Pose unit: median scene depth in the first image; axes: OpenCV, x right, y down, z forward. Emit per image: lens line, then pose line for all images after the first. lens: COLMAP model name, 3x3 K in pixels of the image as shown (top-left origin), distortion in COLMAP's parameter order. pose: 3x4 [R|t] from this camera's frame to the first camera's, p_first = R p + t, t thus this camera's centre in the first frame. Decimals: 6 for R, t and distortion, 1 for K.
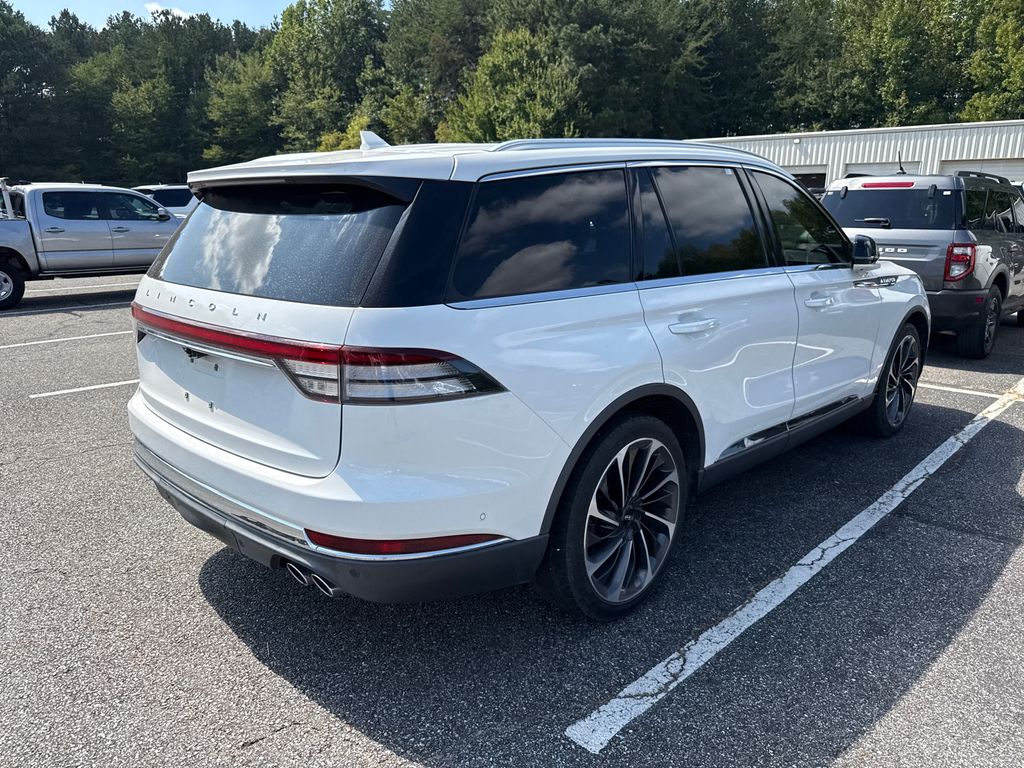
lens RADIAL K [[732.0, 0, 503.3], [0, 732.0, 381.3], [0, 0, 1]] dist [0.009874, -0.016881]
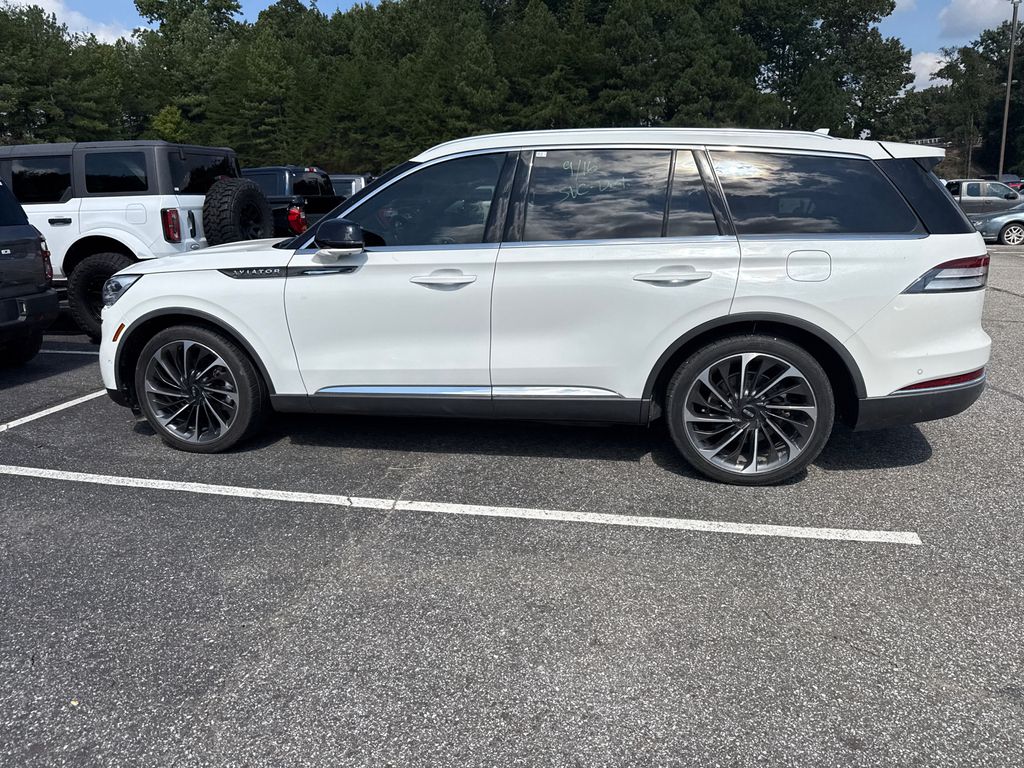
lens RADIAL K [[732.0, 0, 505.4], [0, 732.0, 391.4], [0, 0, 1]] dist [0.009874, -0.016881]
pose [[-0.528431, -0.209389, 0.822749, -0.475007], [0.215942, 0.904084, 0.368783, -0.219910], [-0.821054, 0.372542, -0.432531, 0.955913]]
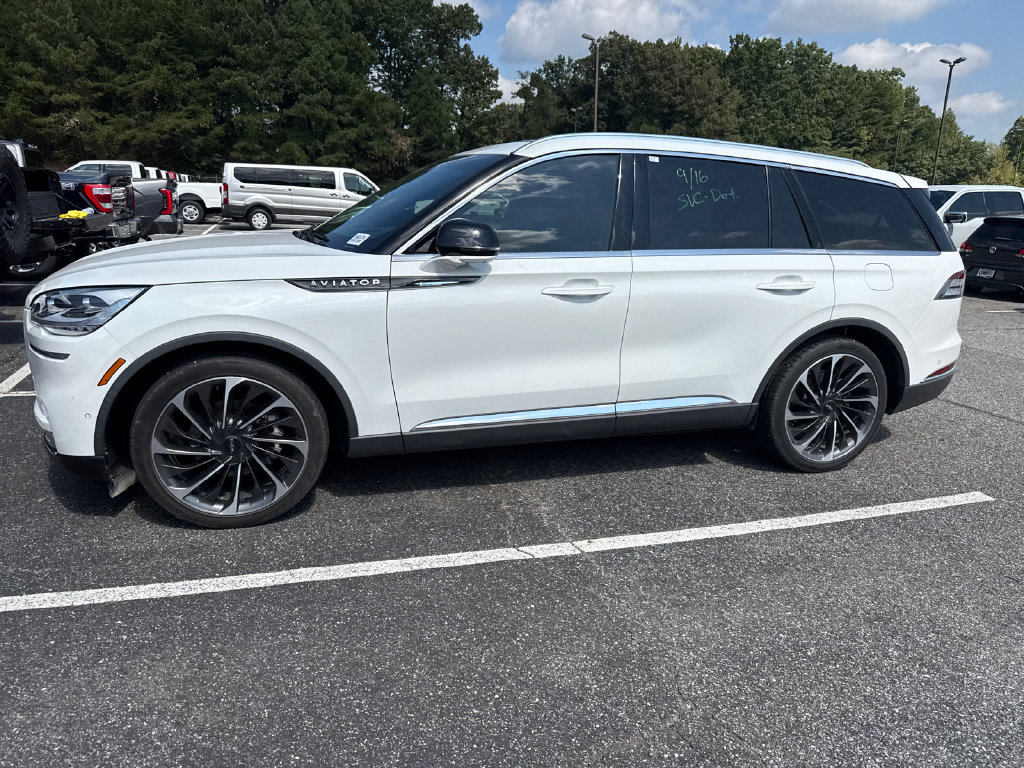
lens RADIAL K [[732.0, 0, 512.7], [0, 732.0, 389.4], [0, 0, 1]] dist [0.009874, -0.016881]
pose [[-0.883422, -0.156749, 0.441583, -0.169694], [0.068620, 0.888951, 0.452832, -0.271803], [-0.463527, 0.430343, -0.774563, 1.160083]]
